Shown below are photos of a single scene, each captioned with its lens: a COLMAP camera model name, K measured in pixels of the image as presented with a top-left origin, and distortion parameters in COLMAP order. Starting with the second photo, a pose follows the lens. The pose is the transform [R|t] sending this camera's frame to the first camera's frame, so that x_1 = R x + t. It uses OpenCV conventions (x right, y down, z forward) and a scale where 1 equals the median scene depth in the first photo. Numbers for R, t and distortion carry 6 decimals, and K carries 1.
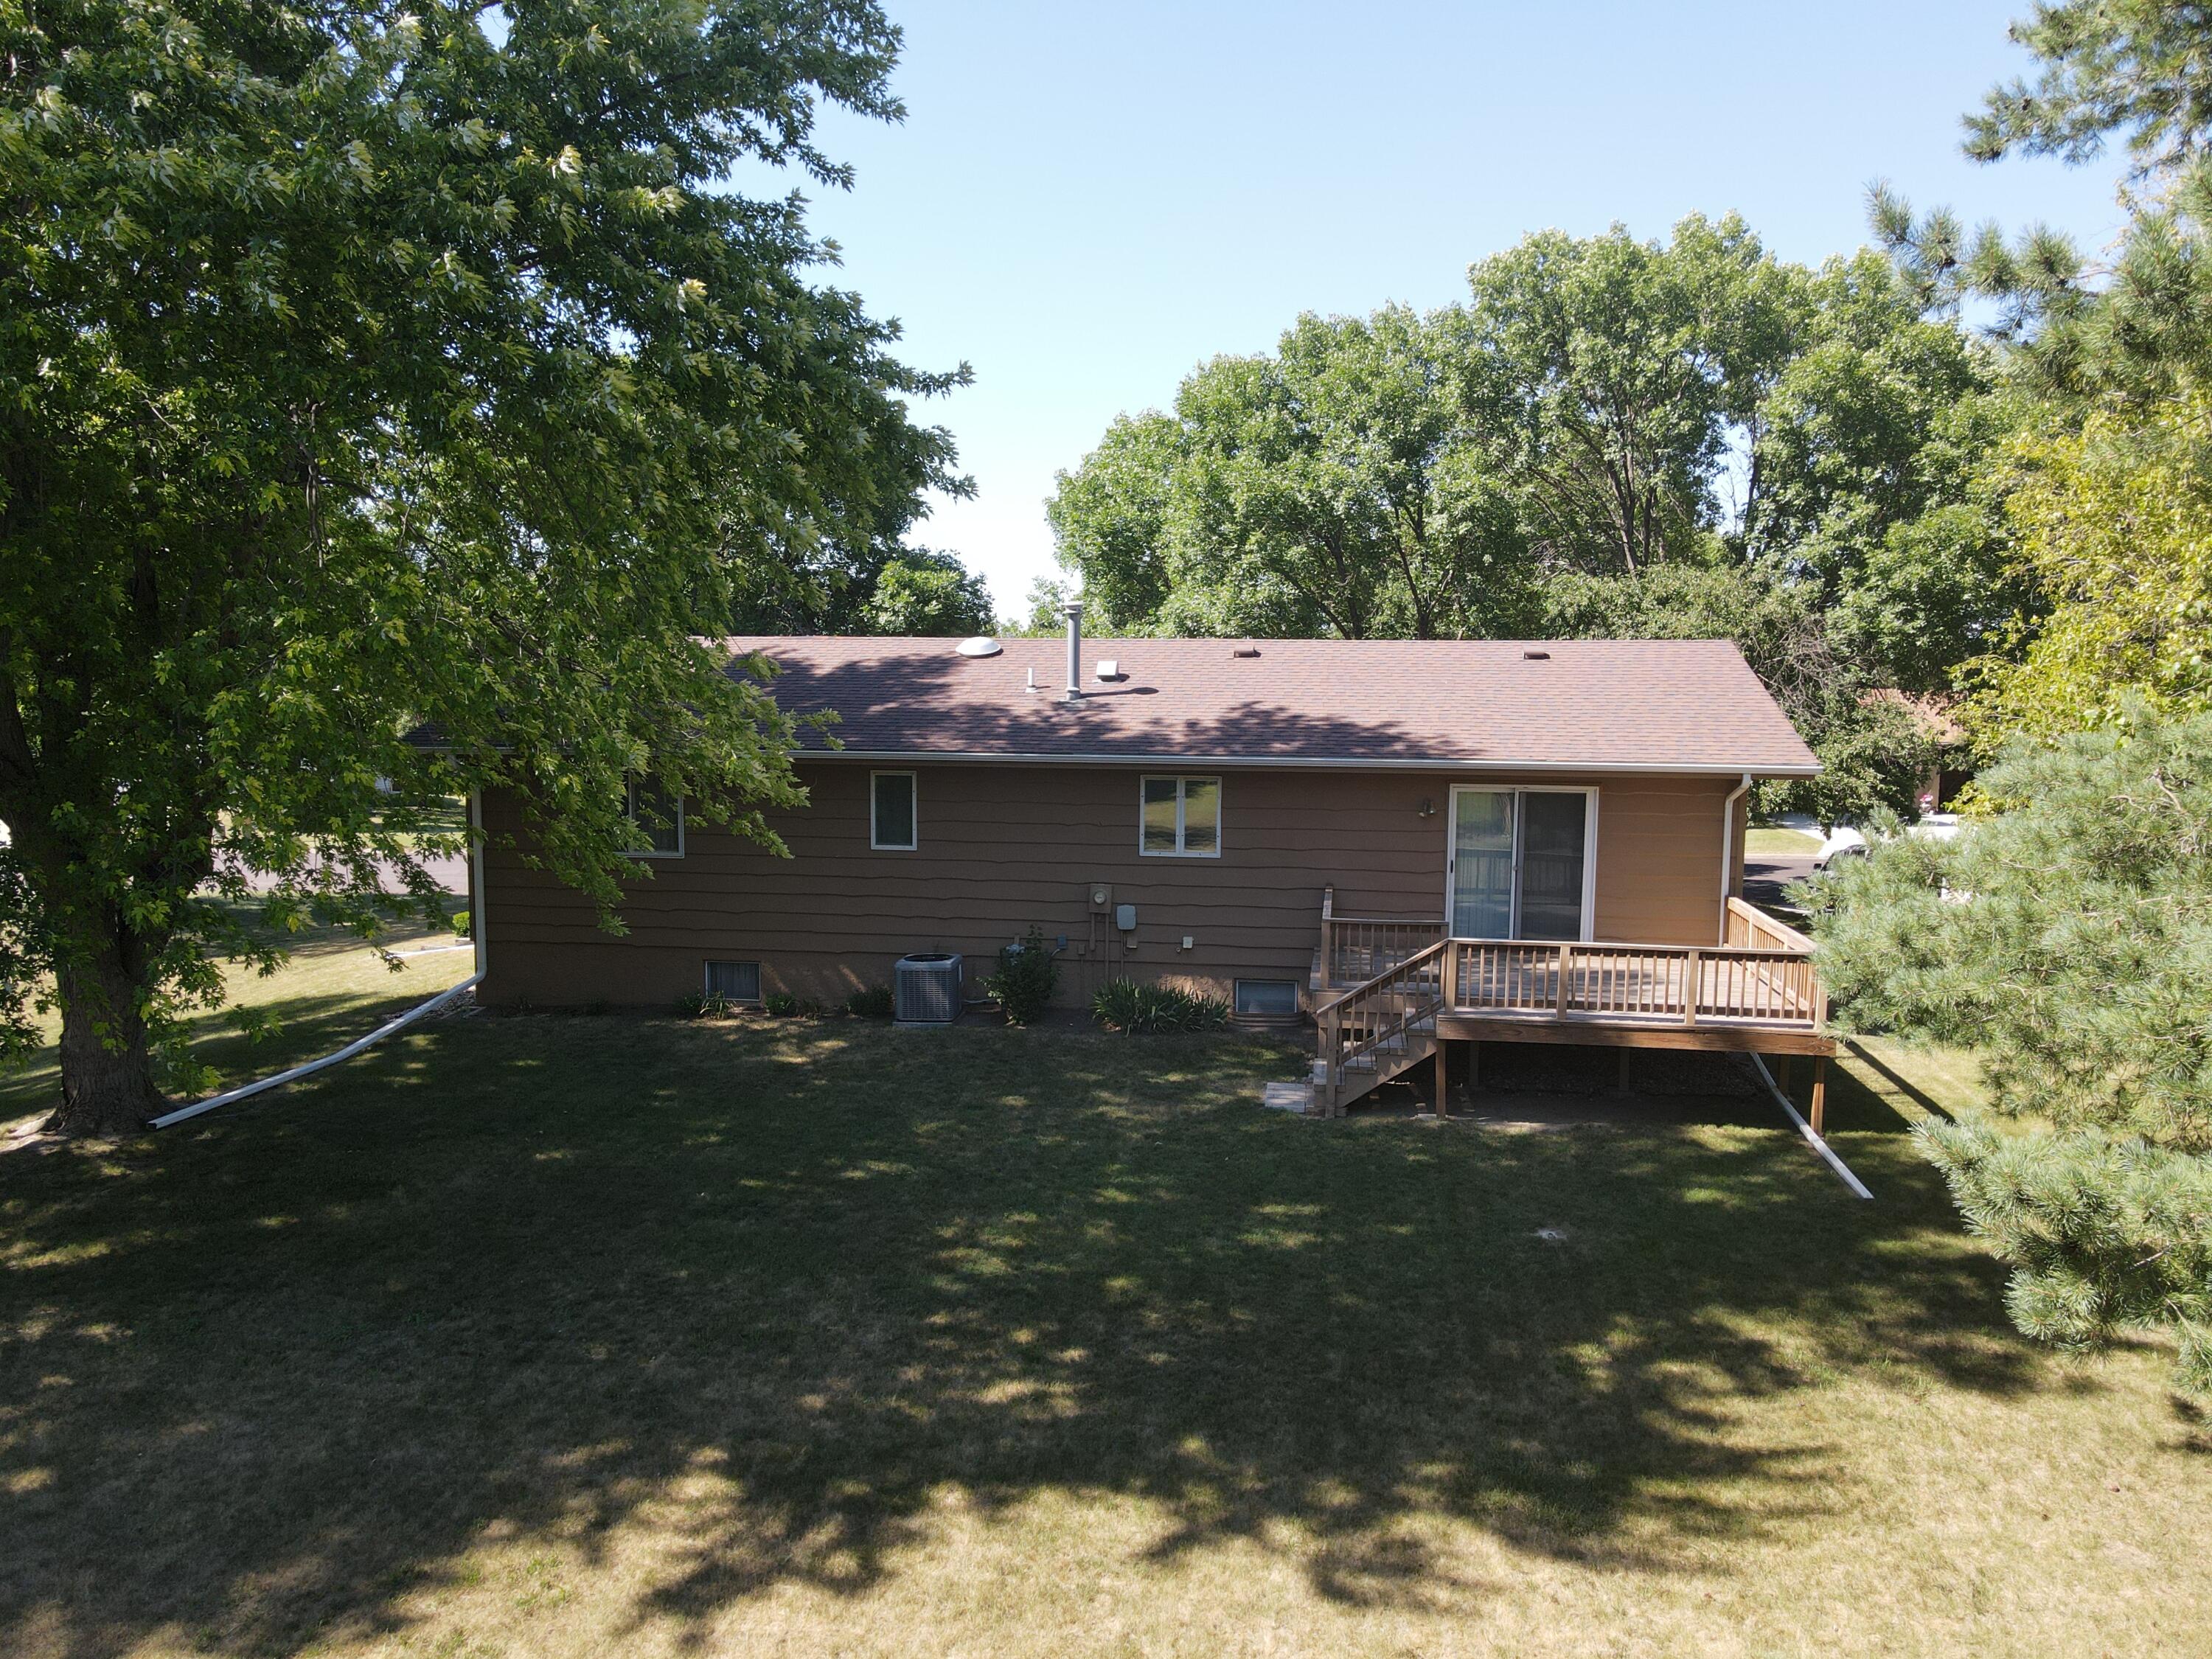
lens RADIAL K [[1623.6, 0, 1100.2], [0, 1623.6, 832.6], [0, 0, 1]] dist [0.026082, -0.011664]
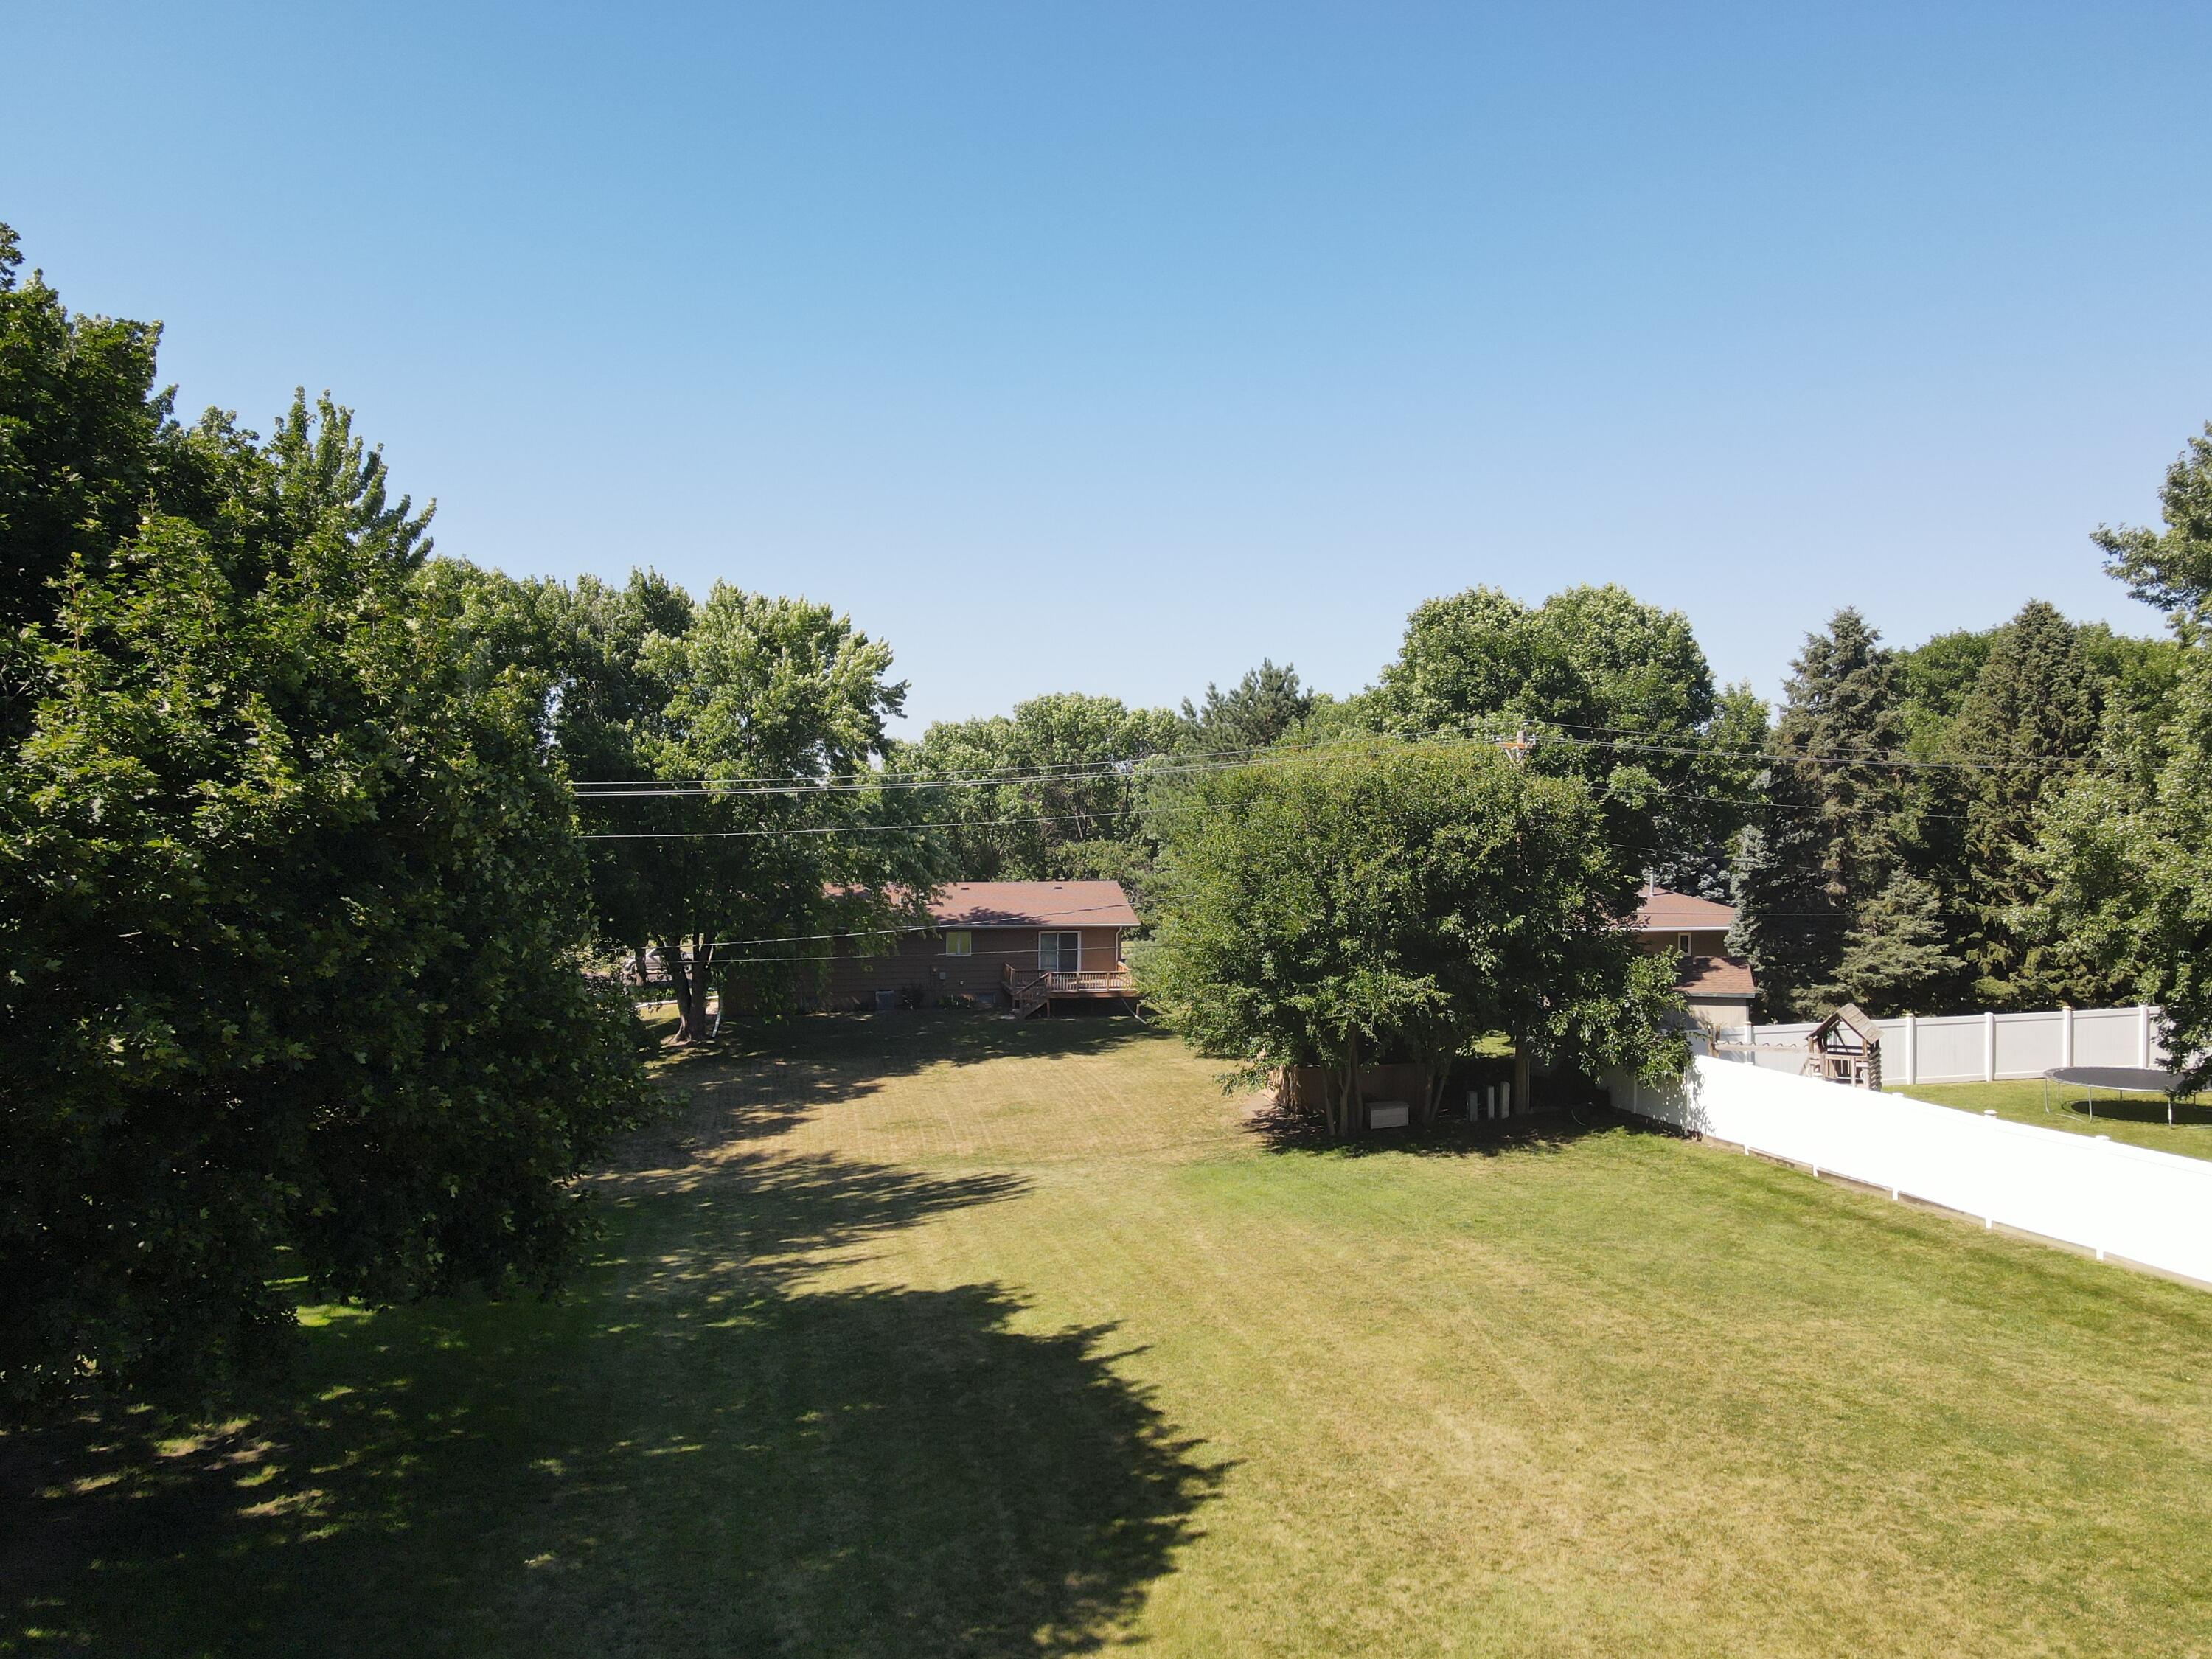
lens RADIAL K [[1623.6, 0, 1105.7], [0, 1623.6, 828.2], [0, 0, 1]] dist [0.026082, -0.011664]
pose [[0.941285, -0.004263, 0.337586, -0.761589], [0.034159, 0.995991, -0.082669, 0.038461], [-0.335881, 0.089347, 0.937657, -2.138245]]
